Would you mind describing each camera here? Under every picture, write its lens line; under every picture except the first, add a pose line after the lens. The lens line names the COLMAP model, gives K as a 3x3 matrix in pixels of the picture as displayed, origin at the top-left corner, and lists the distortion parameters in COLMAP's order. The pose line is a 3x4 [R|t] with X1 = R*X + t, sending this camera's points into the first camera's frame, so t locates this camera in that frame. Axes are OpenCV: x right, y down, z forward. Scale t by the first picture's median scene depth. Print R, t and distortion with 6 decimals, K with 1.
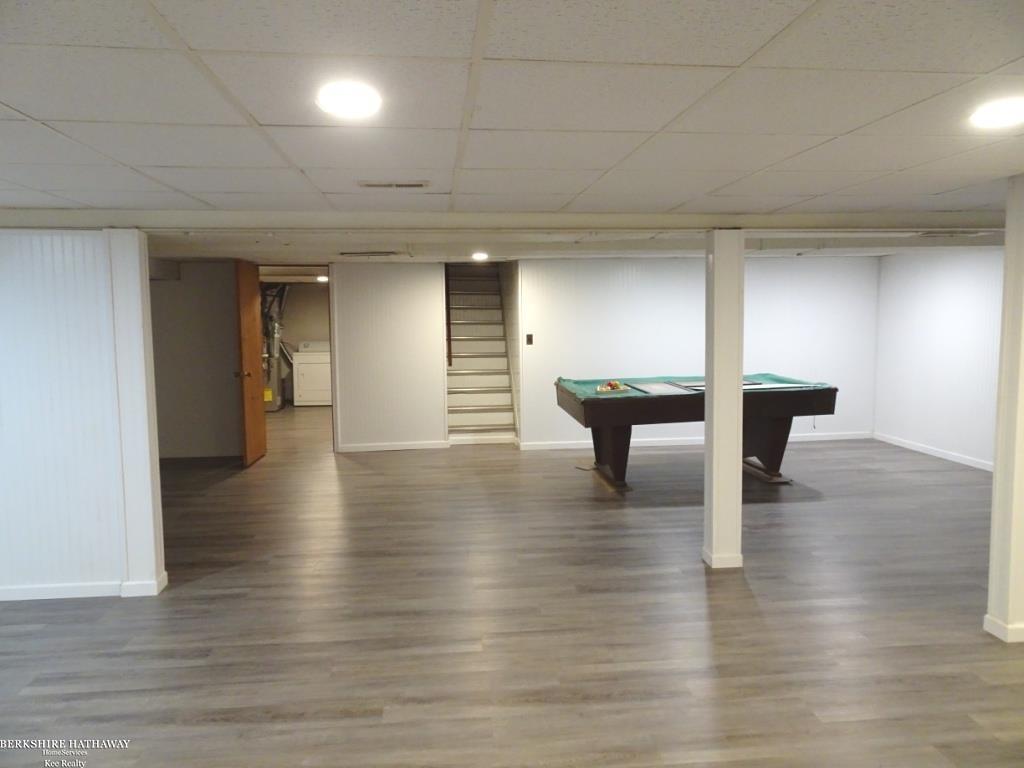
lens RADIAL K [[727.0, 0, 514.8], [0, 727.0, 380.9], [0, 0, 1]] dist [0.002332, 0.007378]
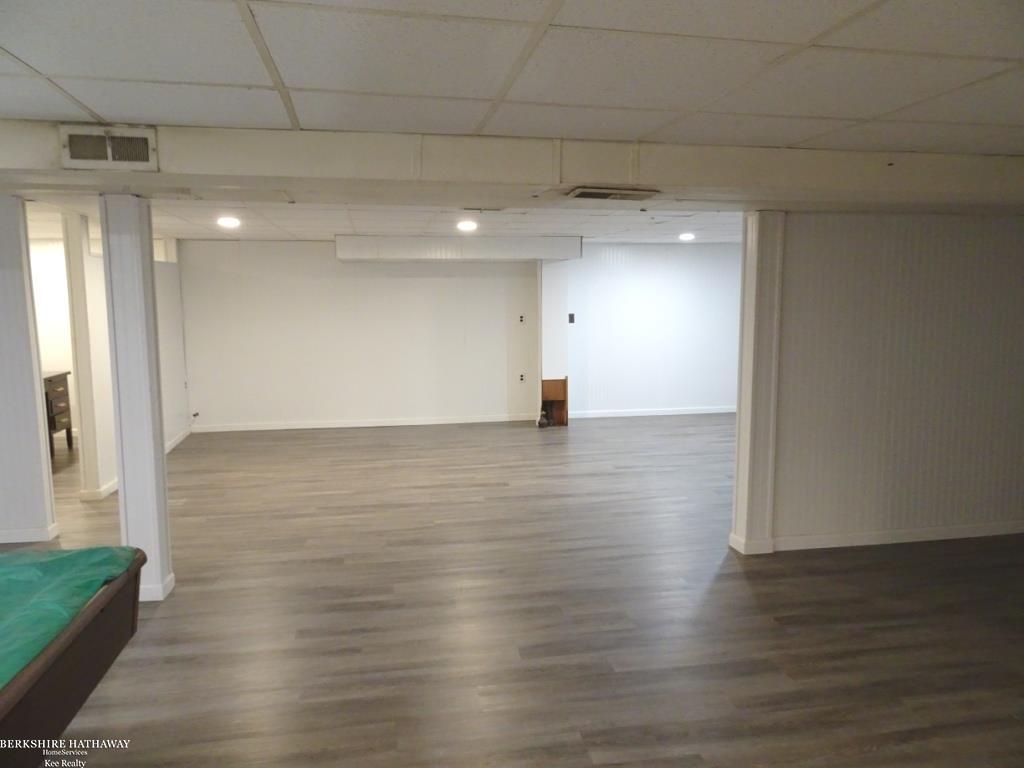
lens RADIAL K [[727.0, 0, 515.4], [0, 727.0, 383.5], [0, 0, 1]] dist [0.002332, 0.007378]
pose [[-0.997203, 0.028702, -0.069008, -0.092342], [0.013462, 0.977195, 0.211917, -0.179904], [0.073517, 0.210395, -0.974848, 1.938027]]
